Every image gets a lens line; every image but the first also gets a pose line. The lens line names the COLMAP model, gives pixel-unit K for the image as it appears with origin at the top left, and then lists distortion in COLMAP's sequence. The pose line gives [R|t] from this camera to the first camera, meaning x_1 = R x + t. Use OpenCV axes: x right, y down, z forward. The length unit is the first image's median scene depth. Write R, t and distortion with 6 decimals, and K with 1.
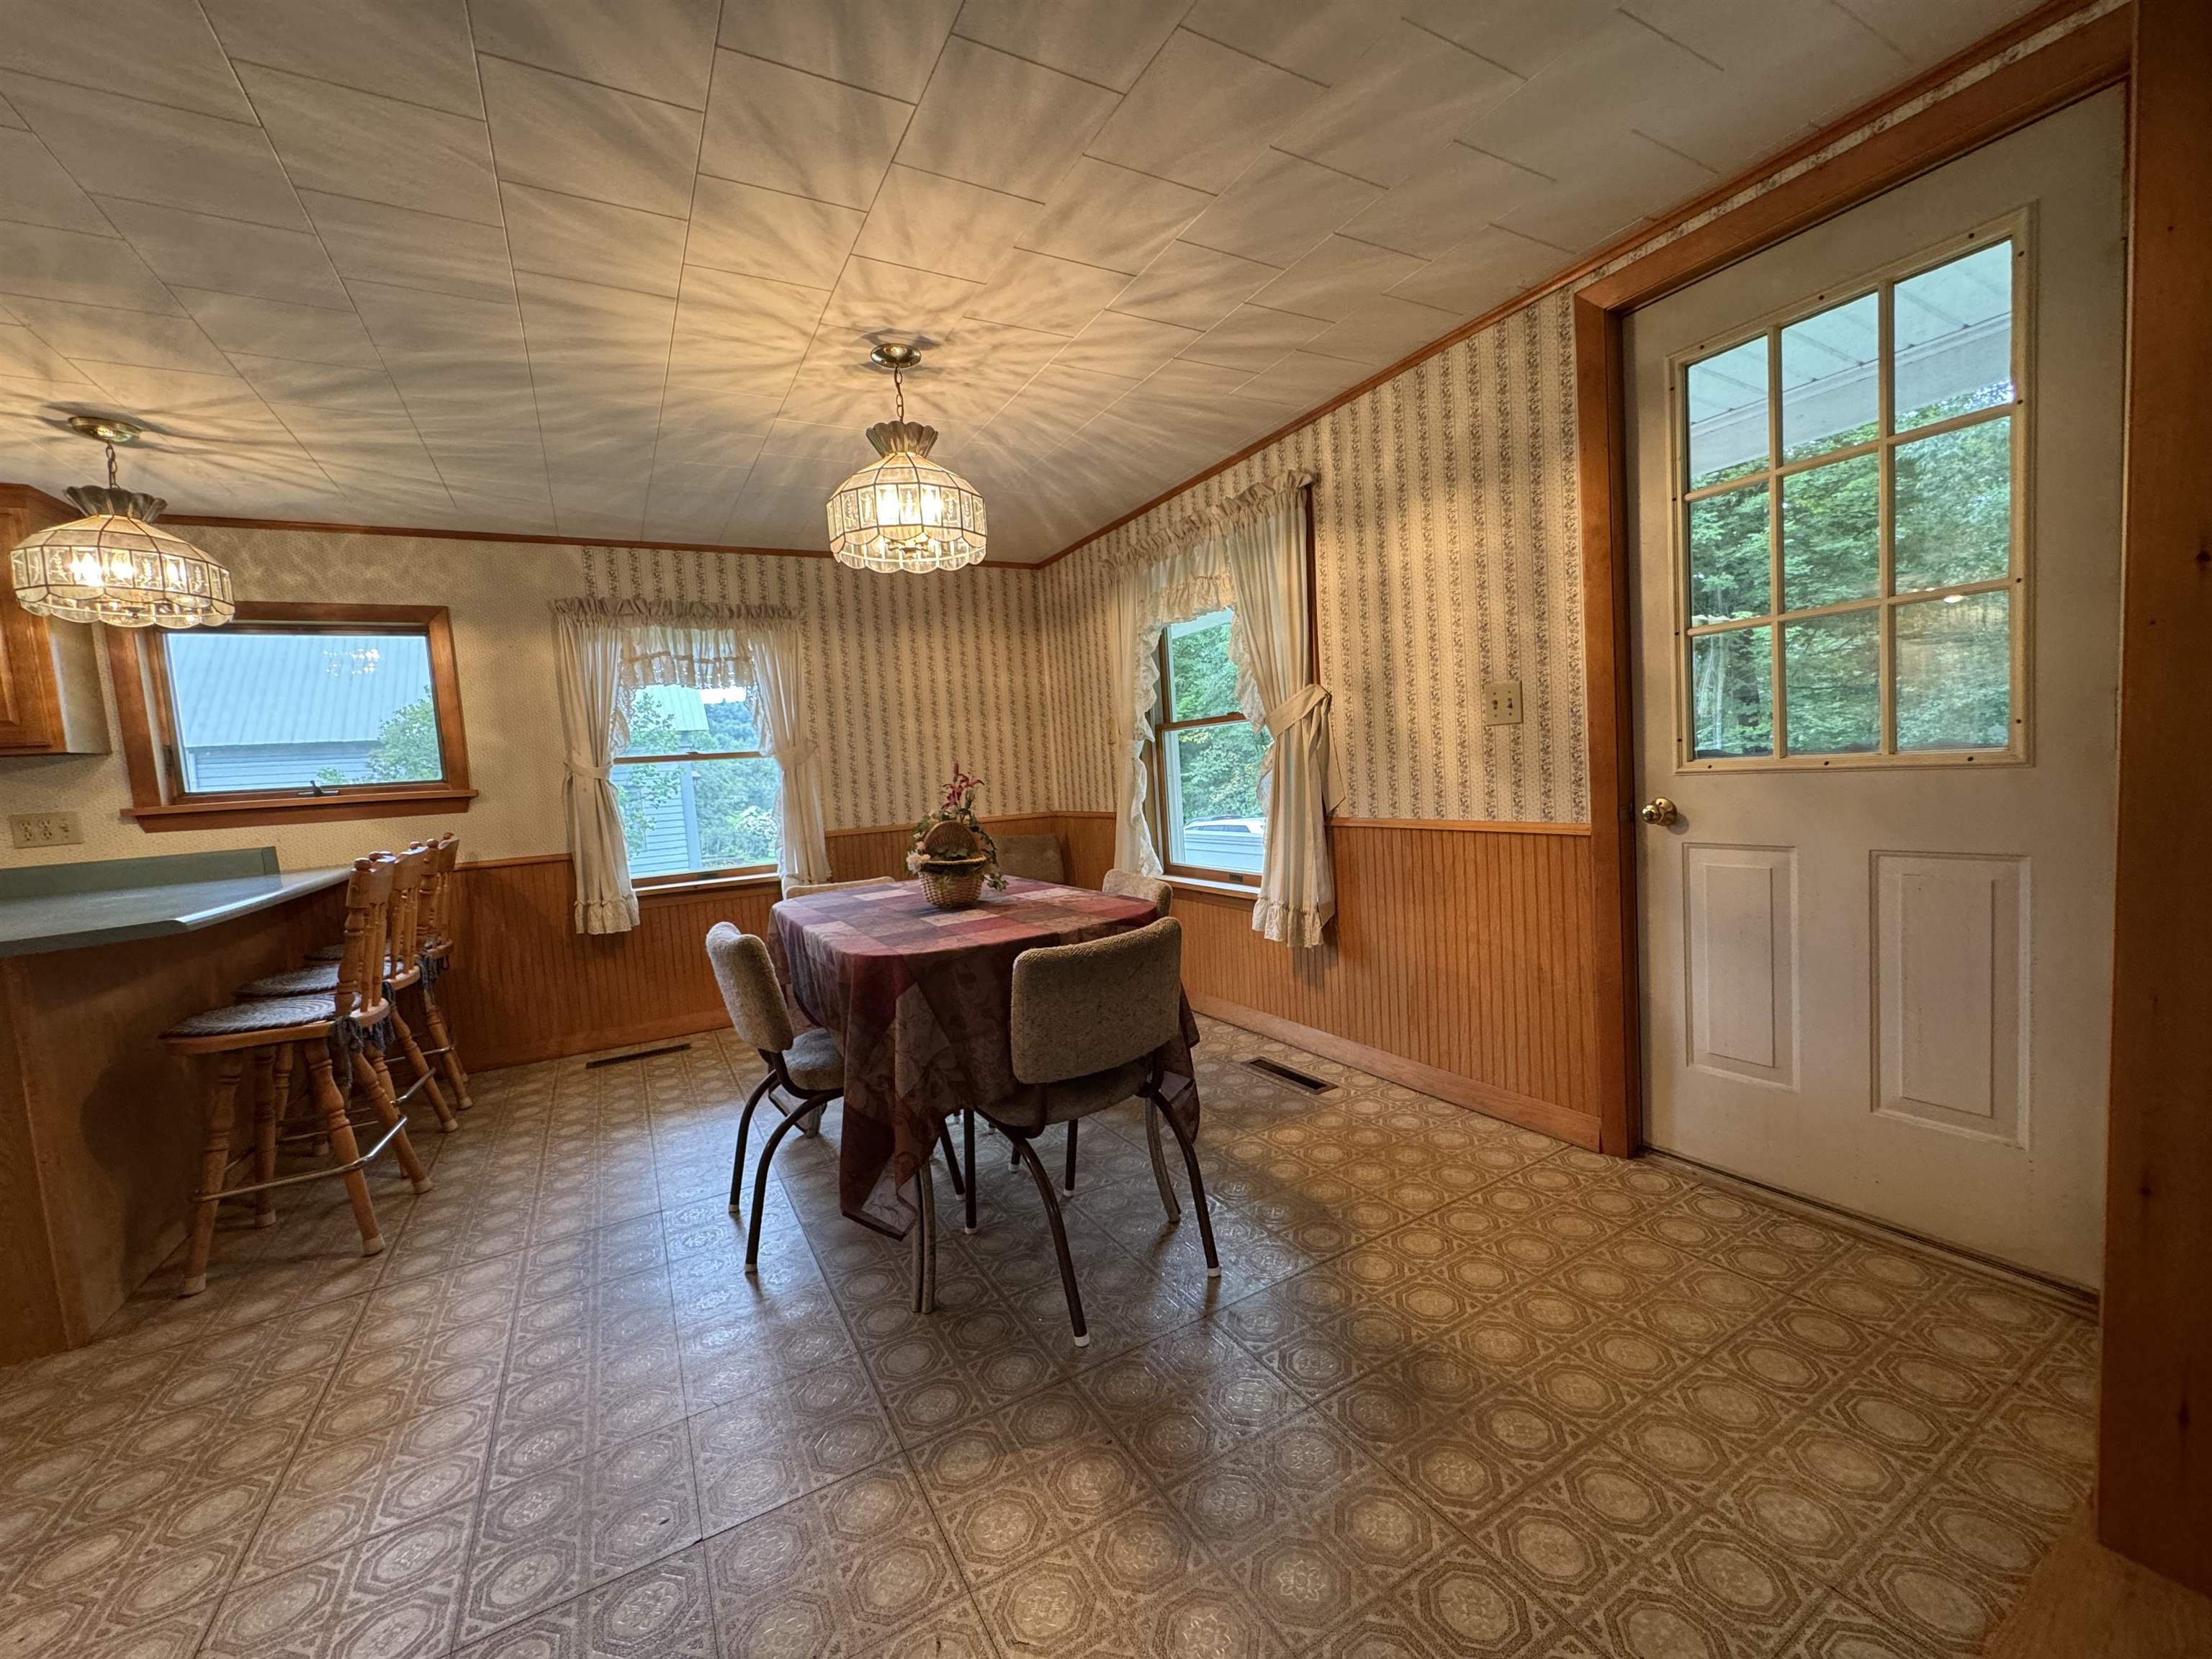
lens RADIAL K [[882.3, 0, 1103.6], [0, 882.3, 827.9], [0, 0, 1]] dist [-0.001059, 0.000020]
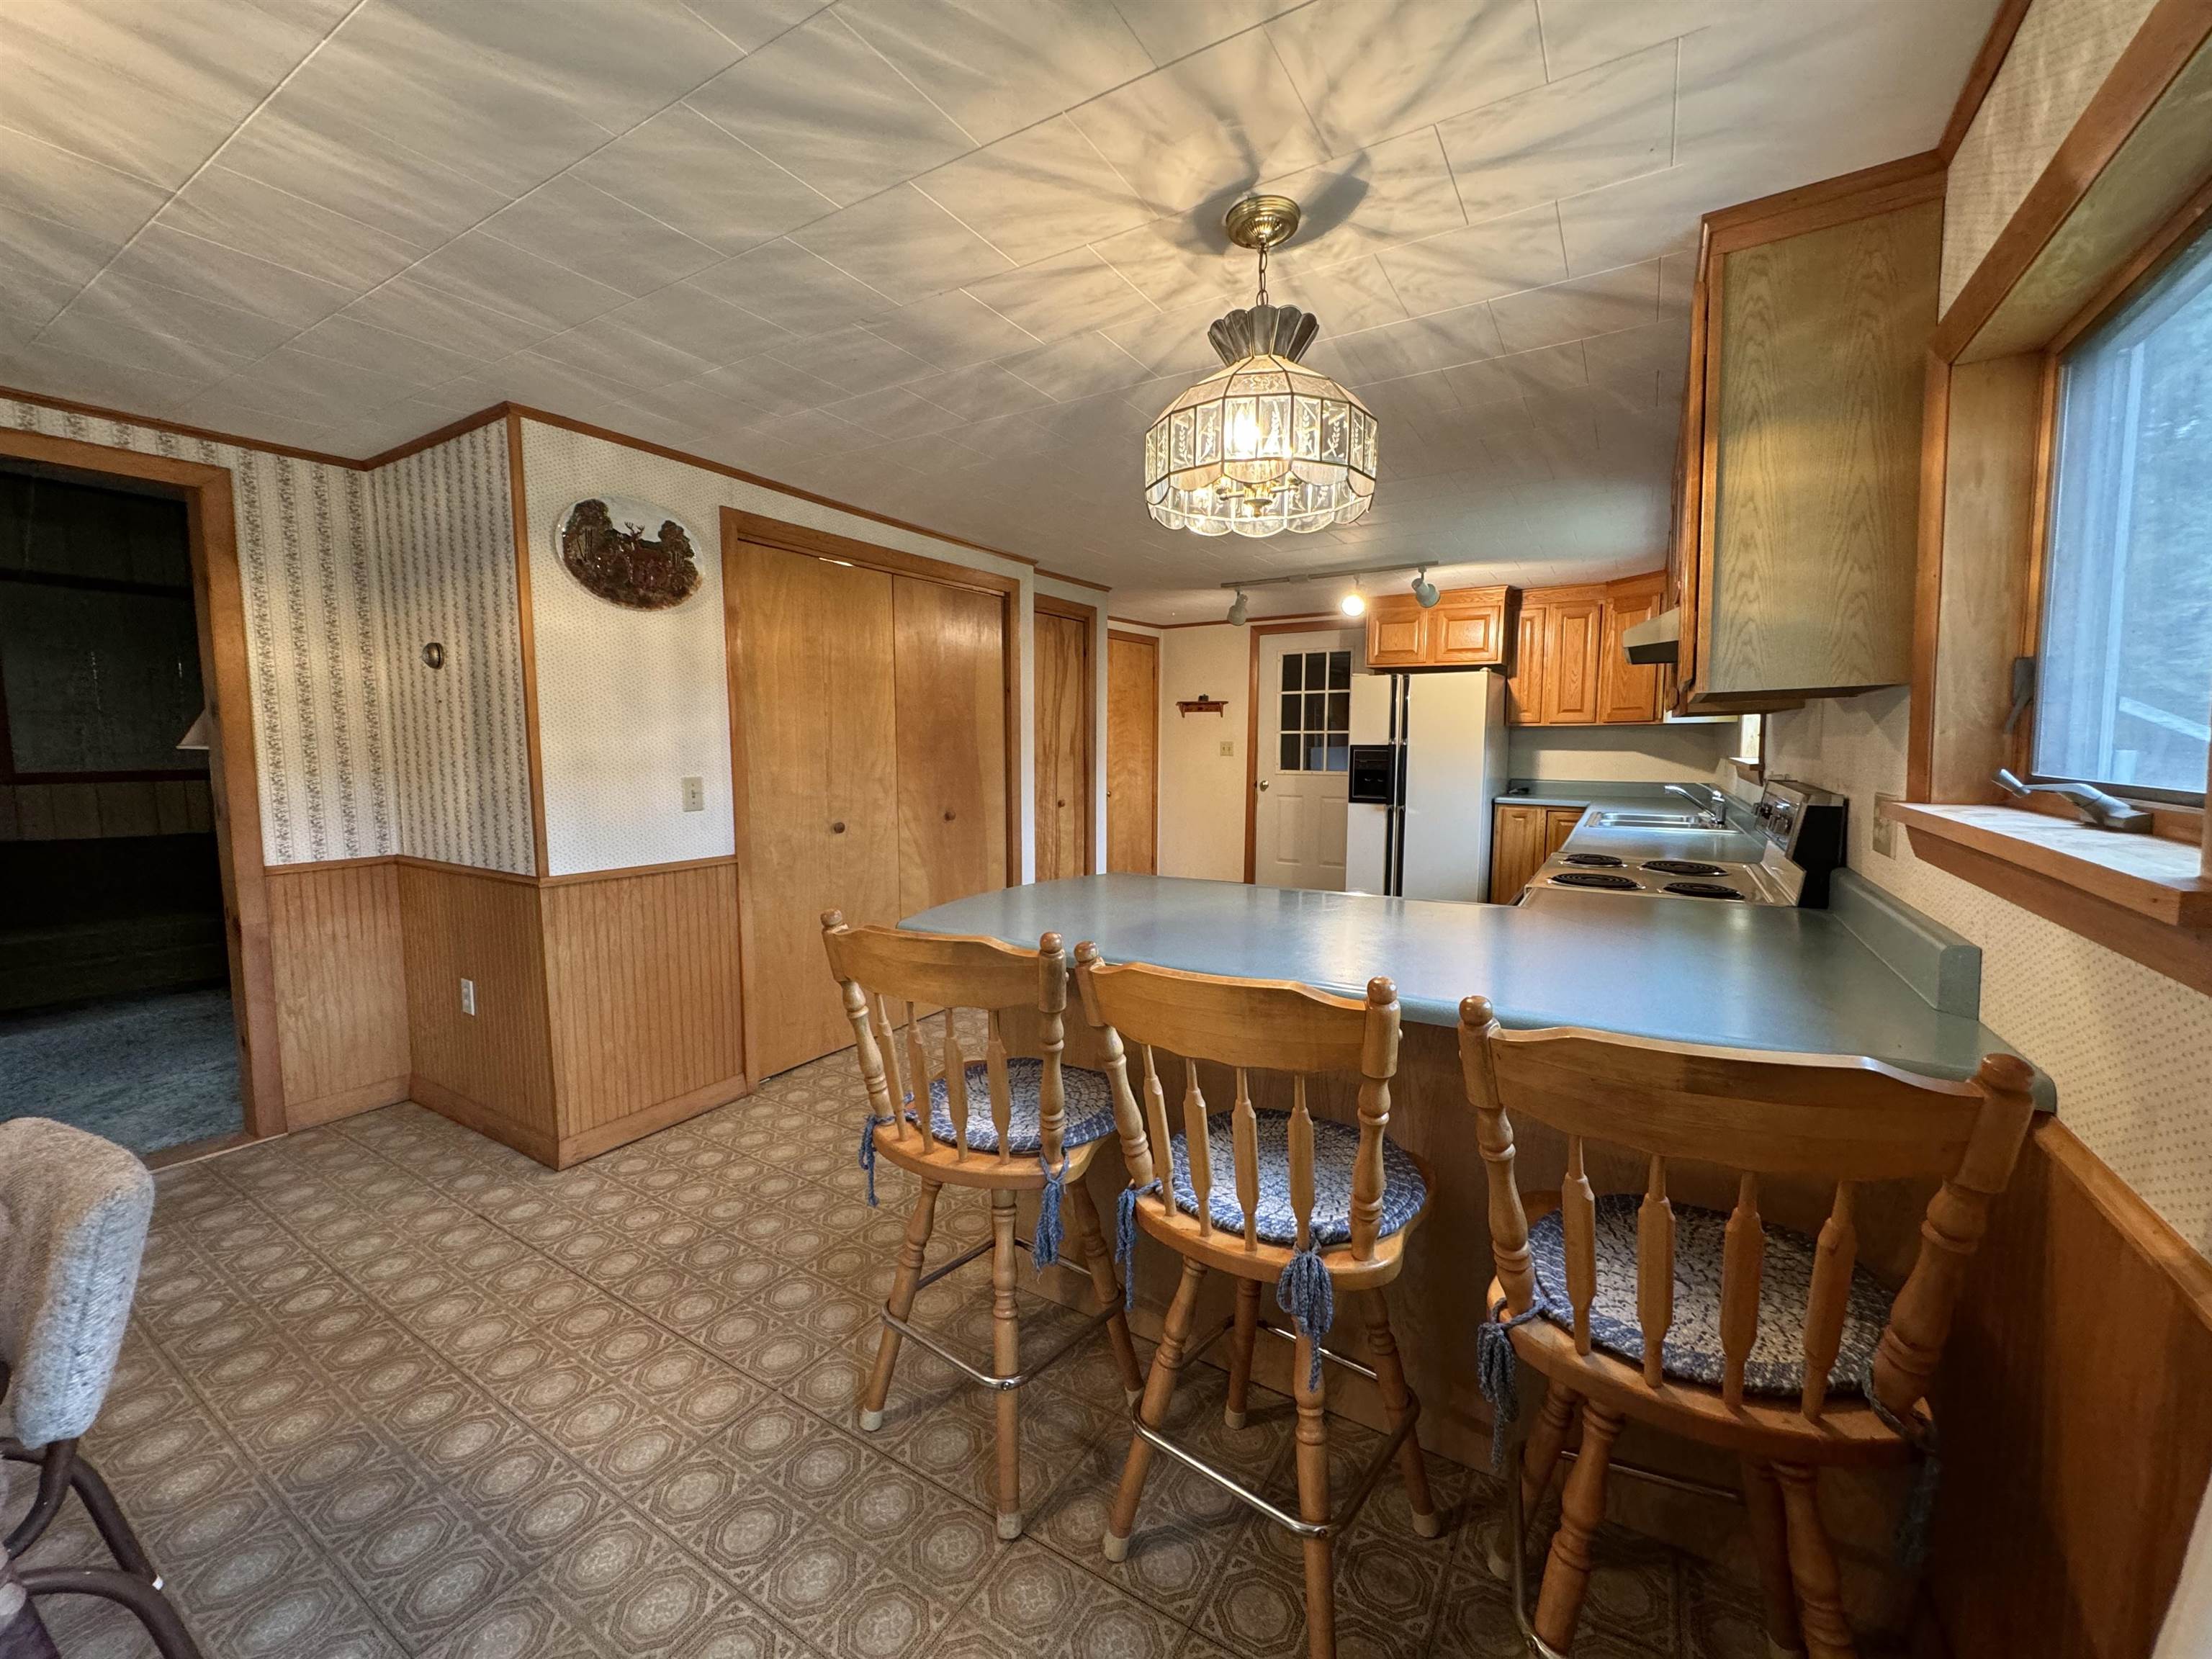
lens RADIAL K [[882.3, 0, 1103.5], [0, 882.3, 830.3], [0, 0, 1]] dist [-0.001059, 0.000020]
pose [[-0.870678, 0.115268, -0.478157, -0.656566], [0.022258, 0.980389, 0.195810, -0.140977], [0.491350, 0.159845, -0.856168, 1.551664]]
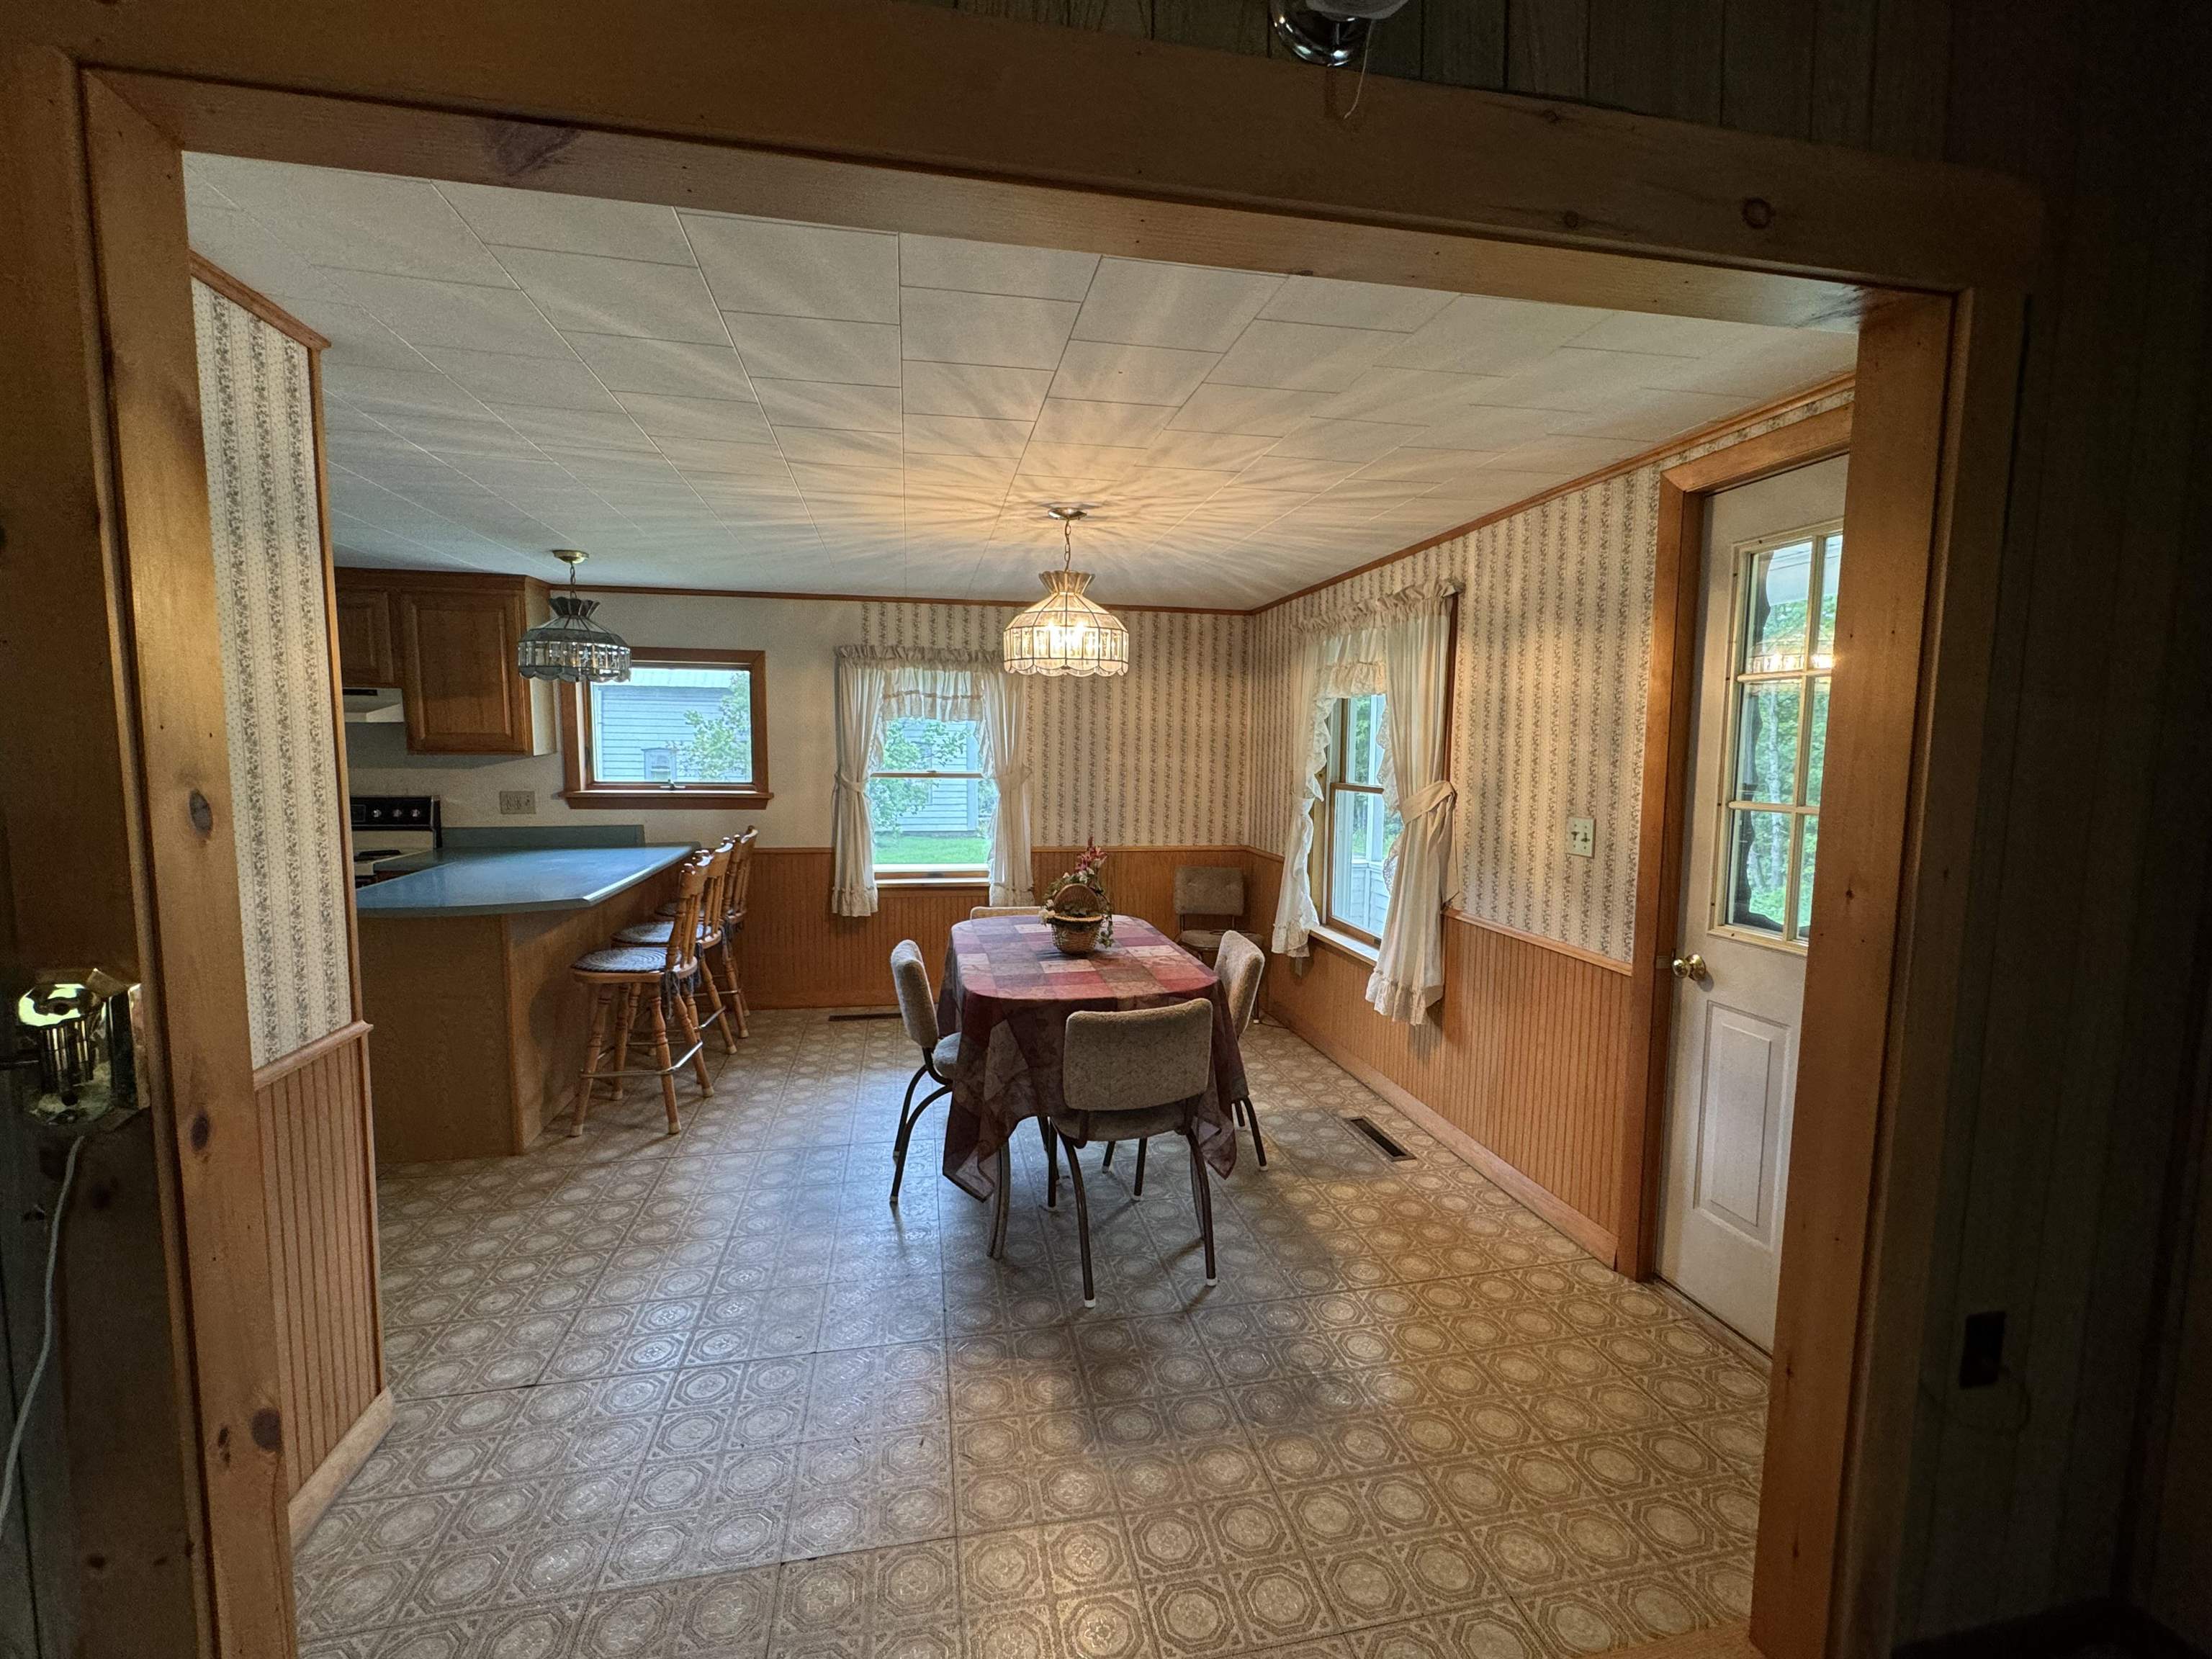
lens RADIAL K [[950.8, 0, 1103.5], [0, 950.8, 828.3], [0, 0, 1]] dist [-0.002497, 0.001393]
pose [[0.947792, 0.103448, -0.301643, 0.253044], [-0.095163, 0.994572, 0.042076, -0.144175], [0.304359, -0.011174, 0.952492, -0.260543]]
